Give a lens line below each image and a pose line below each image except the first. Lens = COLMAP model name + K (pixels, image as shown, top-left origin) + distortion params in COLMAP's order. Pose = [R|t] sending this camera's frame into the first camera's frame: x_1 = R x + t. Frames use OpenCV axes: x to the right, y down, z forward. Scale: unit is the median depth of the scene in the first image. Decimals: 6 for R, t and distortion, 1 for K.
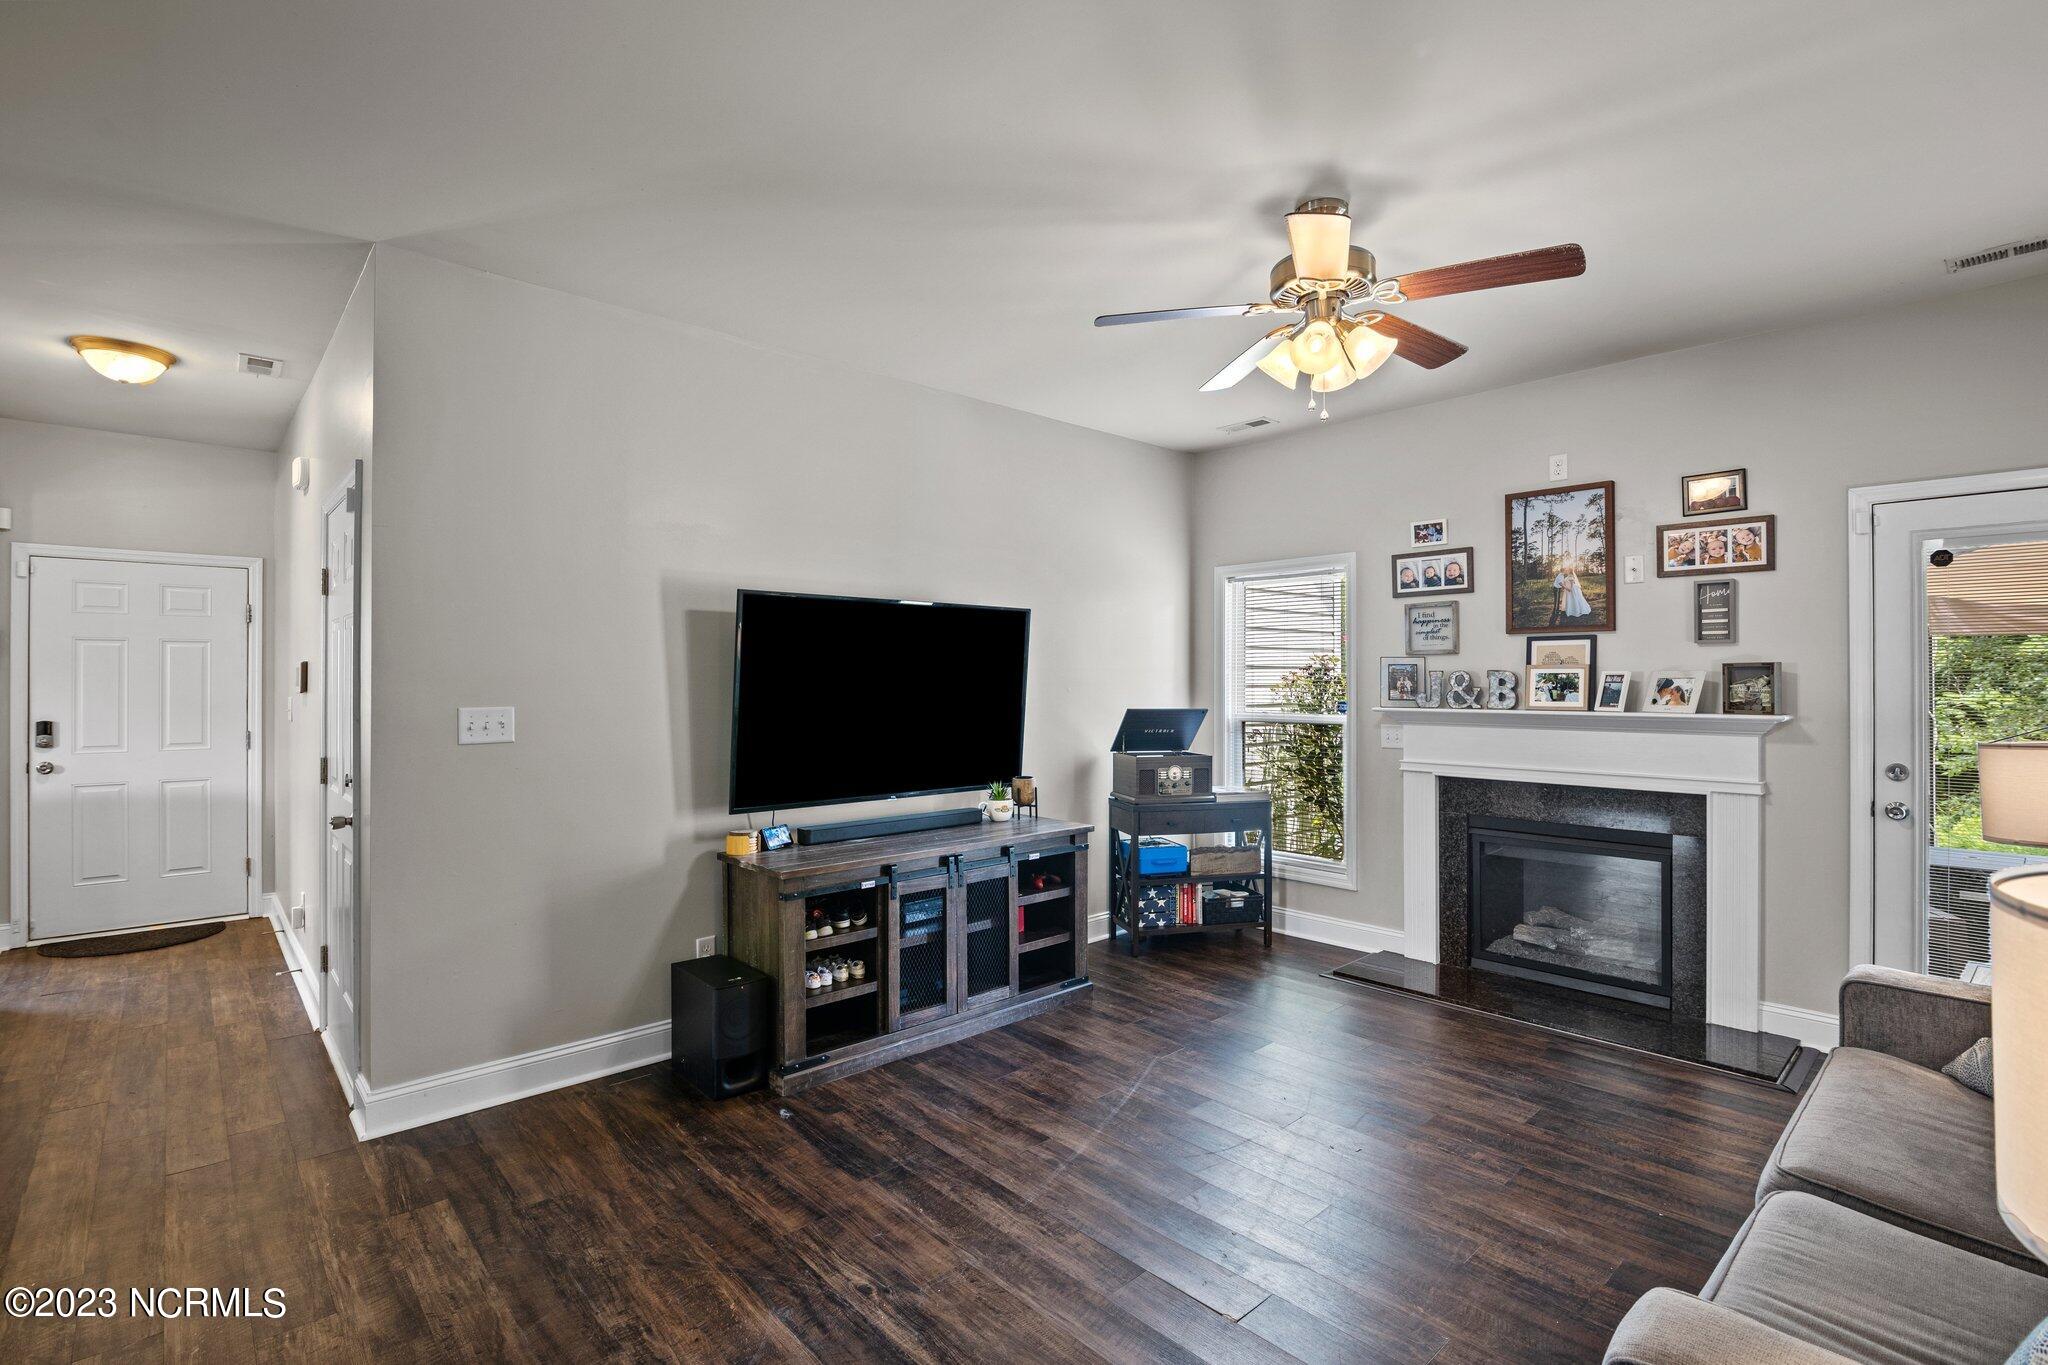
lens RADIAL K [[942.7, 0, 1025.2], [0, 942.7, 677.2], [0, 0, 1]] dist [-0.018219, 0.000182]
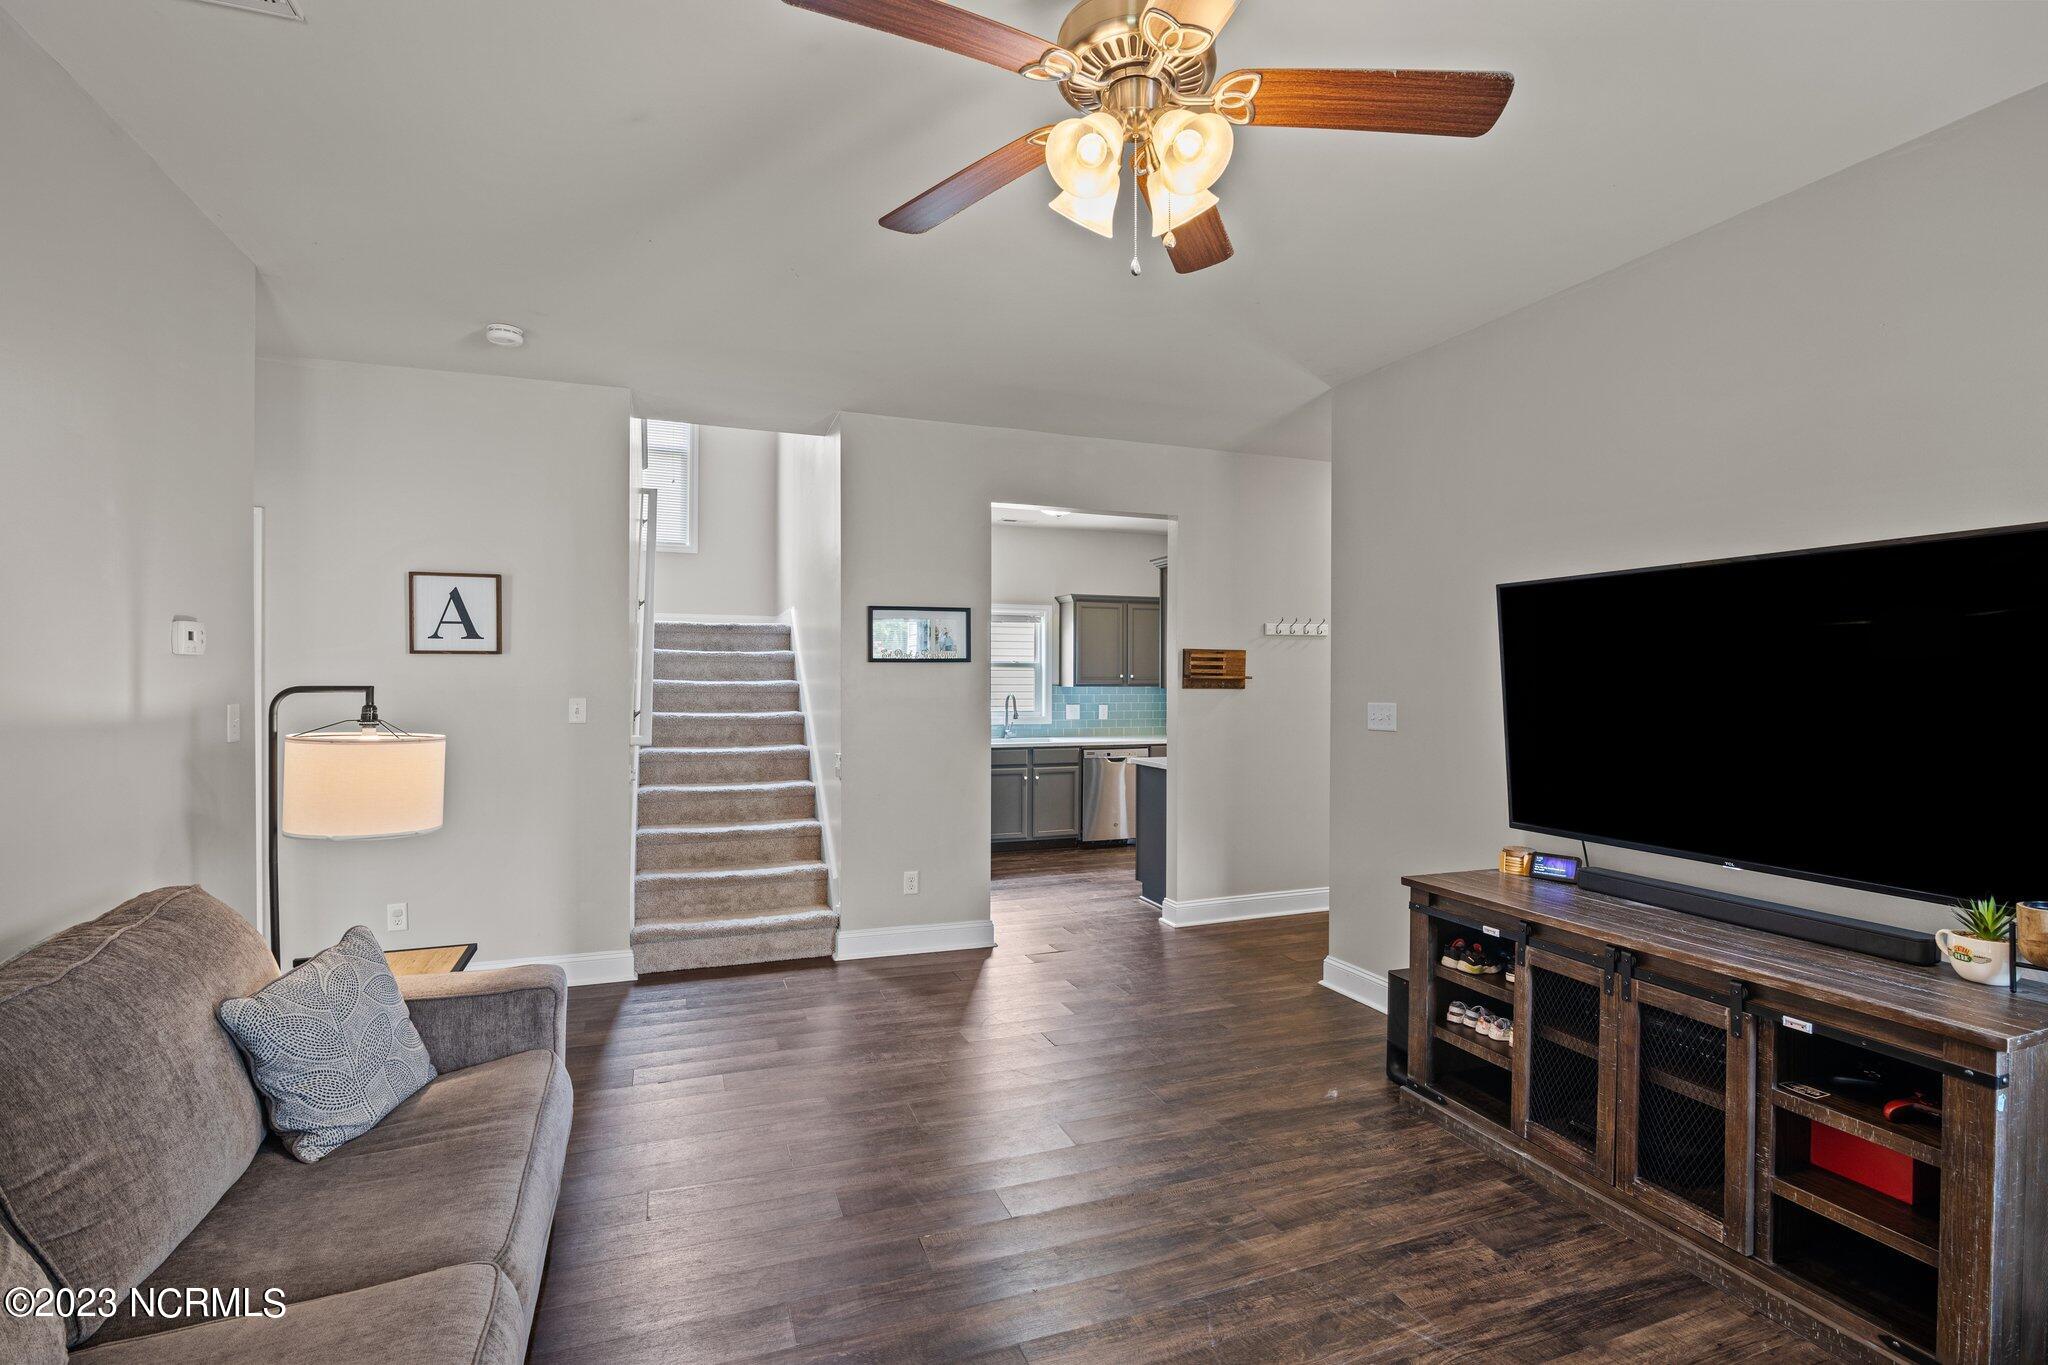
lens RADIAL K [[942.7, 0, 1028.5], [0, 942.7, 683.1], [0, 0, 1]] dist [-0.018219, 0.000182]
pose [[-0.366682, -0.000019, -0.930346, 0.694165], [-0.002304, 0.999997, 0.000888, 0.003632], [0.930343, 0.002469, -0.366681, 0.862410]]
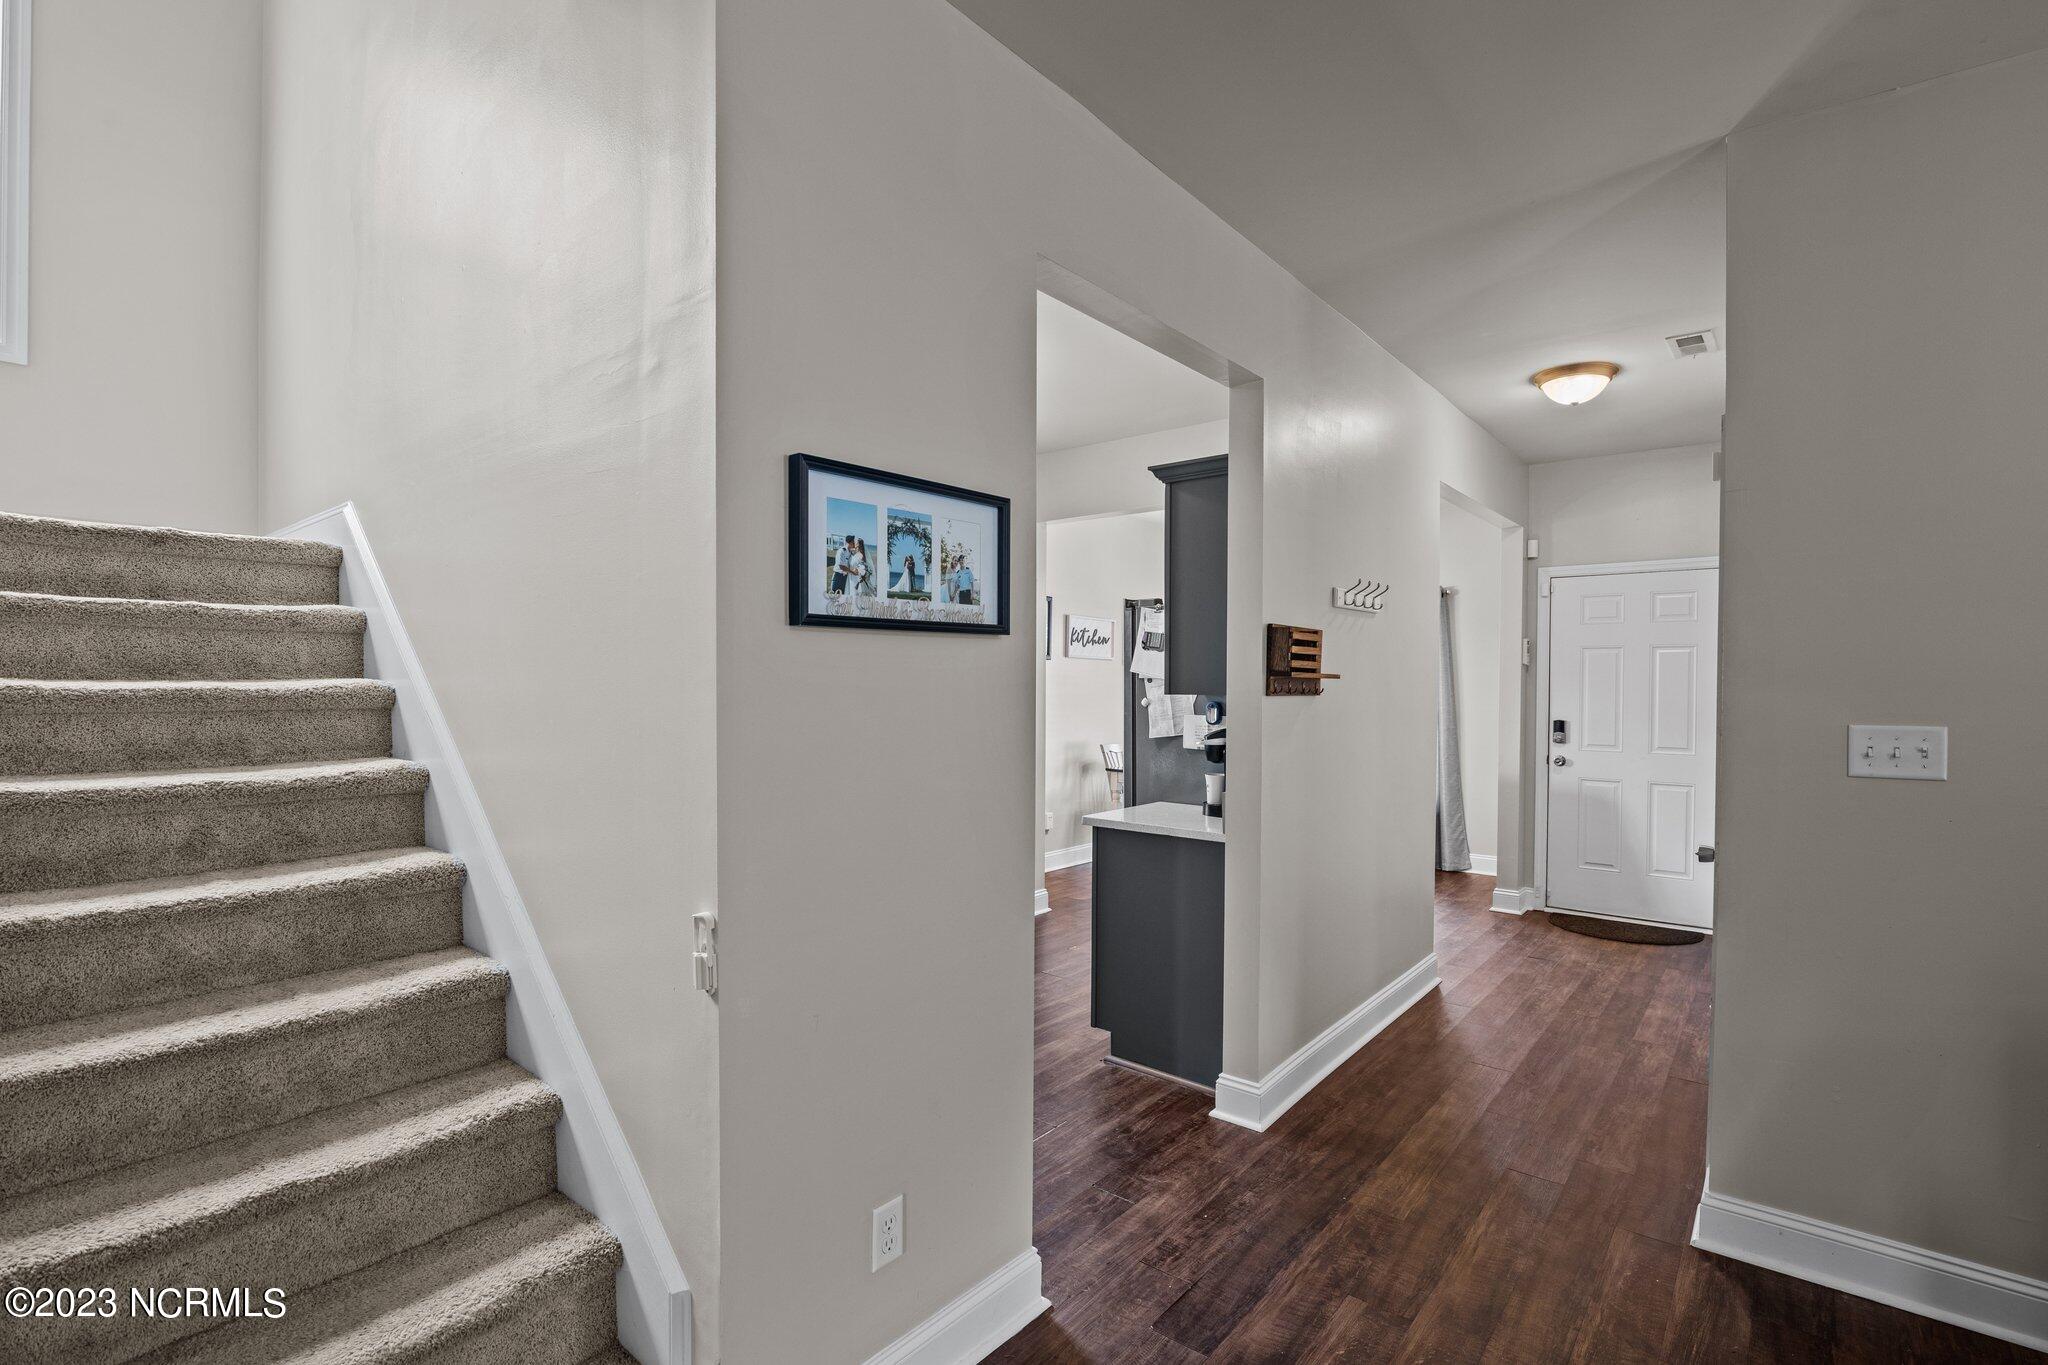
lens RADIAL K [[942.7, 0, 1024.7], [0, 942.7, 695.1], [0, 0, 1]] dist [-0.018219, 0.000182]
pose [[0.133449, 0.015282, -0.990938, 0.010638], [-0.003467, 0.999882, 0.014953, 0.001381], [0.991050, 0.001440, 0.133486, 0.233645]]
